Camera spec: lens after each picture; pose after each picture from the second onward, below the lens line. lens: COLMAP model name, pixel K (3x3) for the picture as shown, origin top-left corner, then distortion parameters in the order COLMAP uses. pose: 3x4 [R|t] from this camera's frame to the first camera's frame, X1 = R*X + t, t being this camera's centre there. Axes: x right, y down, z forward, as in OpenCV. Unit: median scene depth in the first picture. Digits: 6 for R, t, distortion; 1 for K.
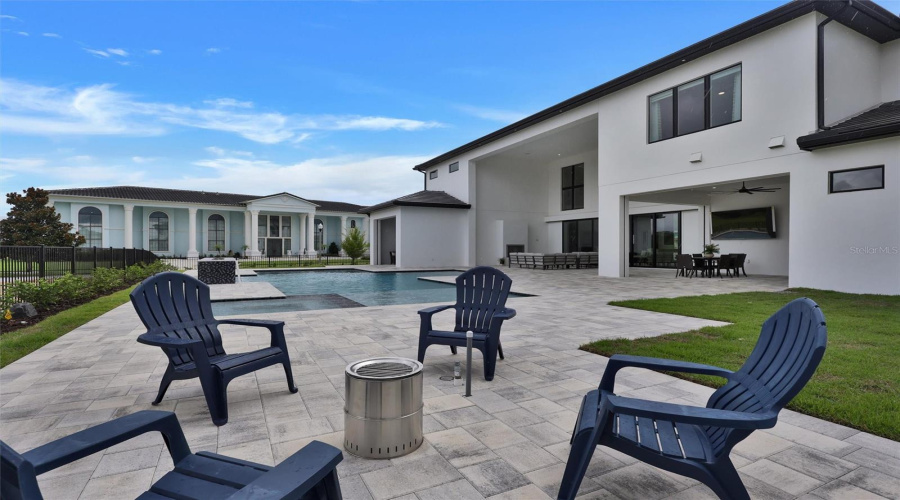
lens RADIAL K [[430.0, 0, 448.0], [0, 430.0, 251.9], [0, 0, 1]] dist [-0.002851, 0.001066]
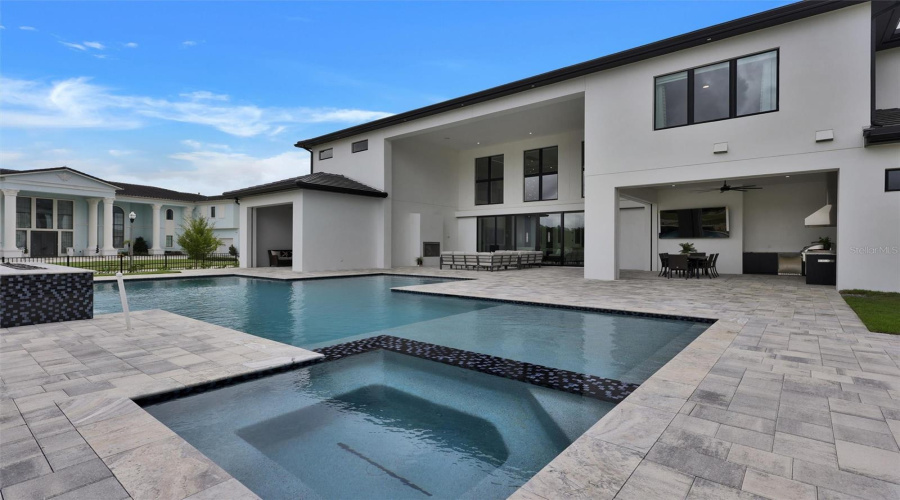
lens RADIAL K [[430.0, 0, 449.6], [0, 430.0, 248.2], [0, 0, 1]] dist [-0.002851, 0.001066]
pose [[0.919890, 0.001835, 0.392173, -0.152526], [-0.000680, 0.999995, -0.003086, -0.002039], [-0.392176, 0.002572, 0.919886, 0.192149]]
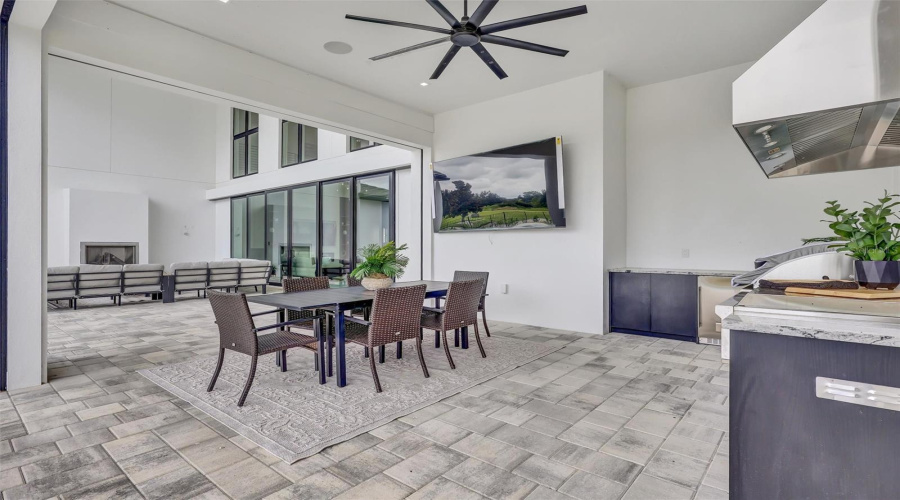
lens RADIAL K [[430.0, 0, 451.3], [0, 430.0, 245.9], [0, 0, 1]] dist [-0.002851, 0.001066]
pose [[0.922034, -0.002681, 0.387100, 0.324900], [0.004808, 0.999978, -0.004526, -0.009244], [-0.387080, 0.006034, 0.922027, 0.427317]]
